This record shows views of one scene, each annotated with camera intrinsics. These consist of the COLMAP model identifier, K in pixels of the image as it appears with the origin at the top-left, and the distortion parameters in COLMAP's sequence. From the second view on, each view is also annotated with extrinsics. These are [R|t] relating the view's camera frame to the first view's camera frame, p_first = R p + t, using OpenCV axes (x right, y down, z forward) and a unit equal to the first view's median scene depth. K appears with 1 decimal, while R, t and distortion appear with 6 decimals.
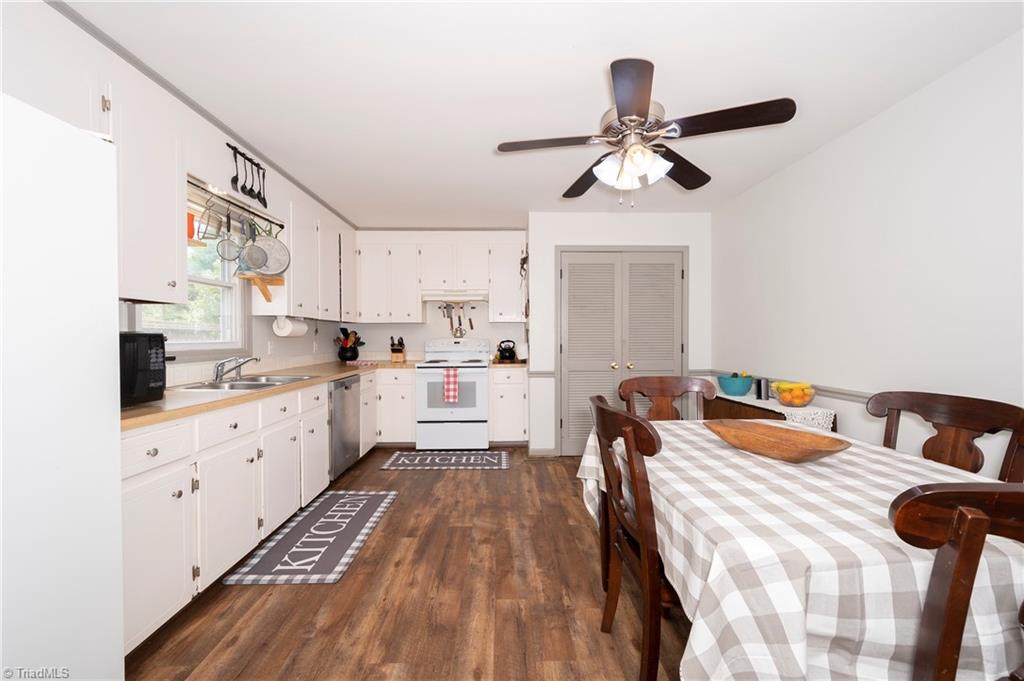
lens RADIAL K [[401.0, 0, 516.7], [0, 401.0, 339.4], [0, 0, 1]] dist [-0.000956, 0.000034]
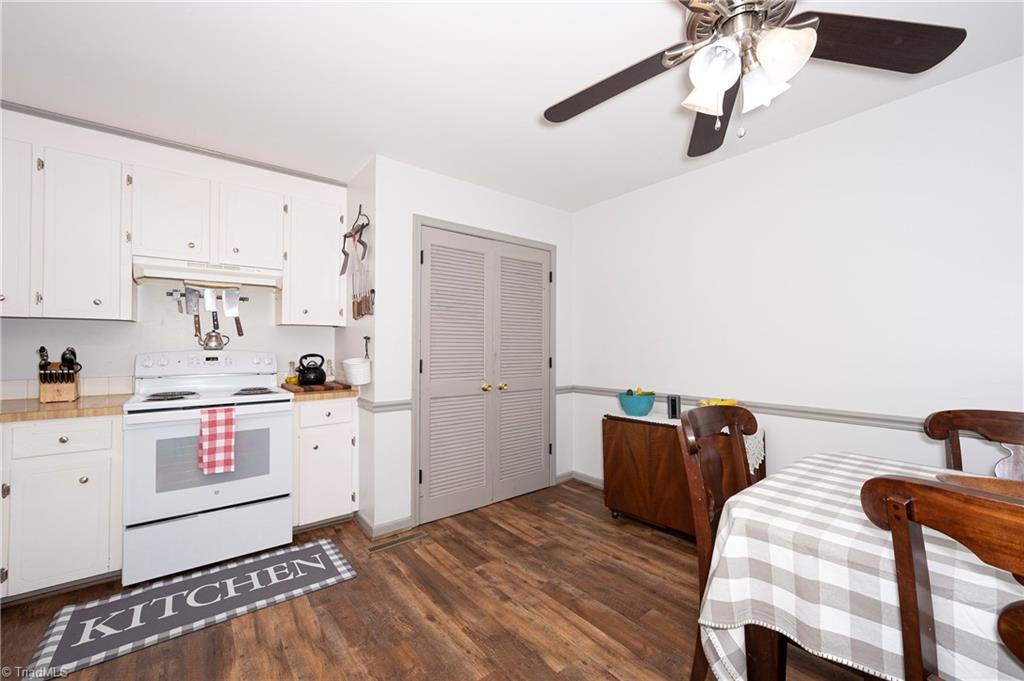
lens RADIAL K [[405.9, 0, 512.0], [0, 405.9, 340.5], [0, 0, 1]] dist [-0.002850, 0.000216]
pose [[0.805532, 0.013927, 0.592389, -0.201070], [0.000931, 0.999693, -0.024769, -0.003859], [-0.592552, 0.020503, 0.805271, 0.406195]]
